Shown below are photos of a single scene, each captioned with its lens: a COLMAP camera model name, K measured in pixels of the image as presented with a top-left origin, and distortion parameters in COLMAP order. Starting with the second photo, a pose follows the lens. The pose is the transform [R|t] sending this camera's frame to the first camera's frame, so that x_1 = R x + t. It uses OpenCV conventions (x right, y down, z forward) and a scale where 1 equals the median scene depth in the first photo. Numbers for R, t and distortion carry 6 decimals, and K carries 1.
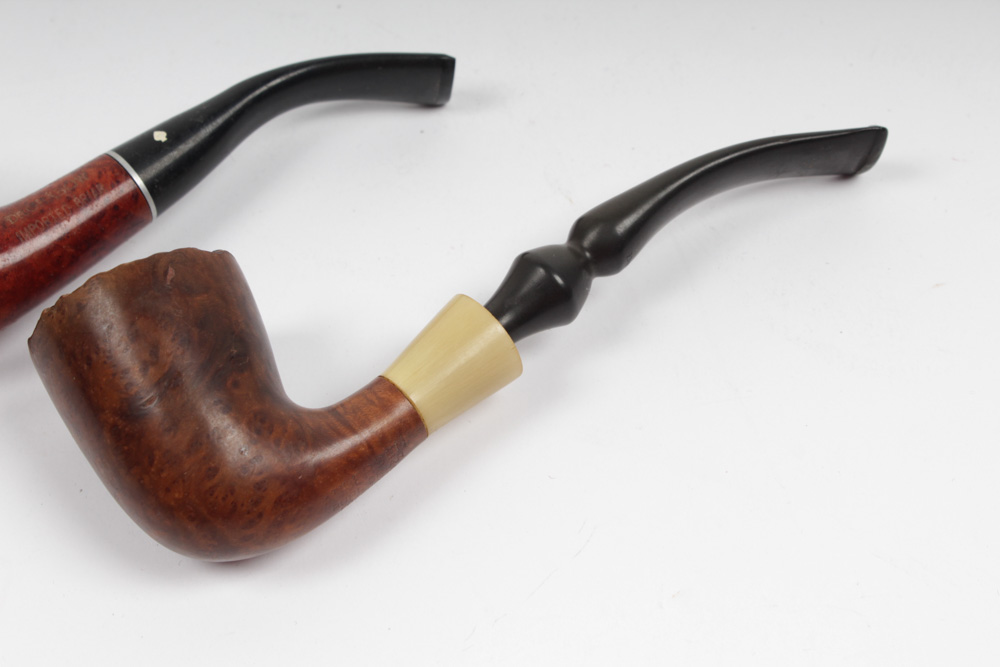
lens RADIAL K [[2127.6, 0, 499.0], [0, 2127.6, 334.2], [0, 0, 1]] dist [0.037839, 0.000000]
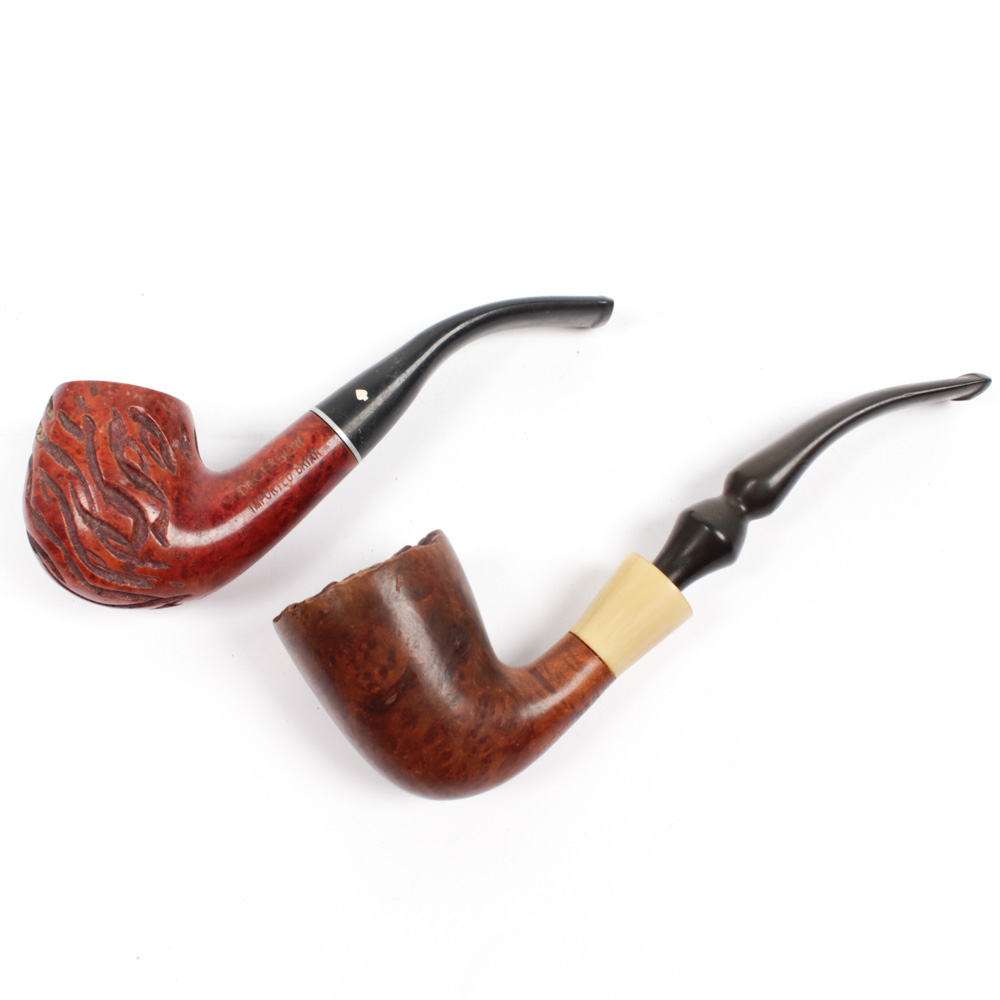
lens RADIAL K [[1357.6, 0, 503.0], [0, 1357.6, 499.1], [0, 0, 1]] dist [-0.178262, 0.000000]
pose [[0.998956, -0.024780, 0.038390, -0.123518], [0.011815, 0.951687, 0.306841, -0.283654], [-0.044139, -0.306067, 0.950986, 0.322700]]
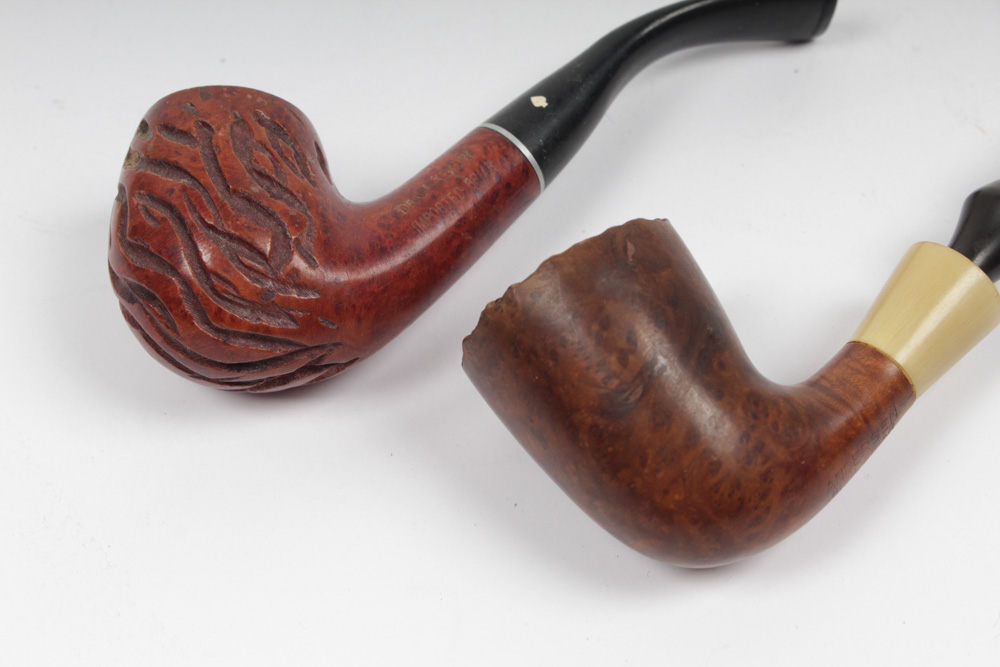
lens RADIAL K [[2210.3, 0, 500.2], [0, 2210.3, 333.8], [0, 0, 1]] dist [0.050239, 0.000000]
pose [[0.993609, -0.101440, 0.049507, -0.251984], [0.101075, 0.994830, 0.009812, -0.007690], [-0.050246, -0.004746, 0.998726, 0.084046]]
